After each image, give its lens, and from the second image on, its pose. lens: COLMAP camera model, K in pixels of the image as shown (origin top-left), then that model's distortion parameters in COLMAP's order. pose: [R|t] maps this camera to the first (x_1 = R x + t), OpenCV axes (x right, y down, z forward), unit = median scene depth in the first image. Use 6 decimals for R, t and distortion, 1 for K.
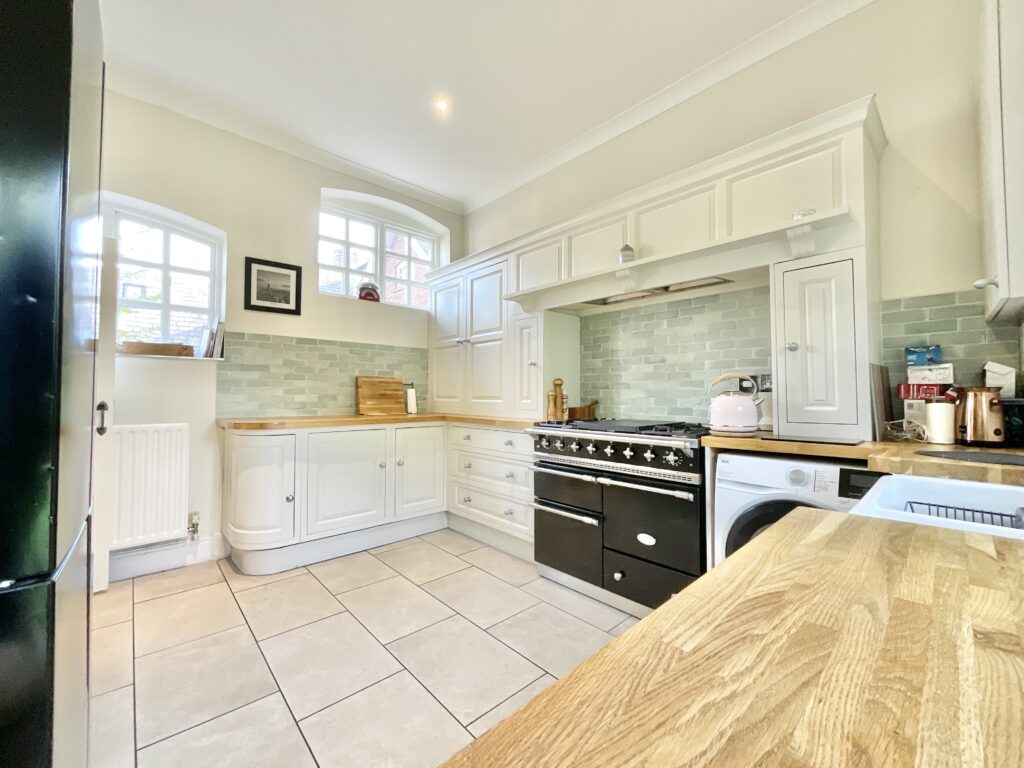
lens RADIAL K [[414.7, 0, 510.4], [0, 414.7, 383.8], [0, 0, 1]] dist [-0.009581, 0.001084]
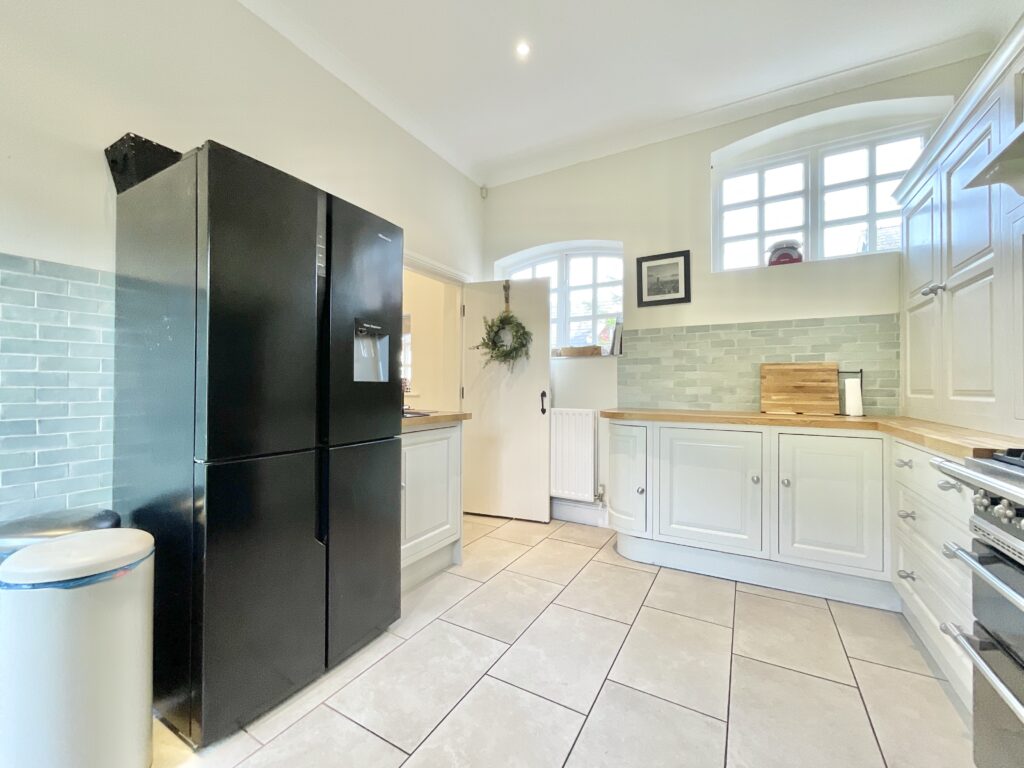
lens RADIAL K [[414.7, 0, 511.9], [0, 414.7, 383.6], [0, 0, 1]] dist [-0.009581, 0.001084]
pose [[0.303066, -0.008492, -0.952932, 0.269400], [0.019128, 0.999813, -0.002827, 0.014080], [0.952778, -0.017371, 0.303171, 0.339305]]
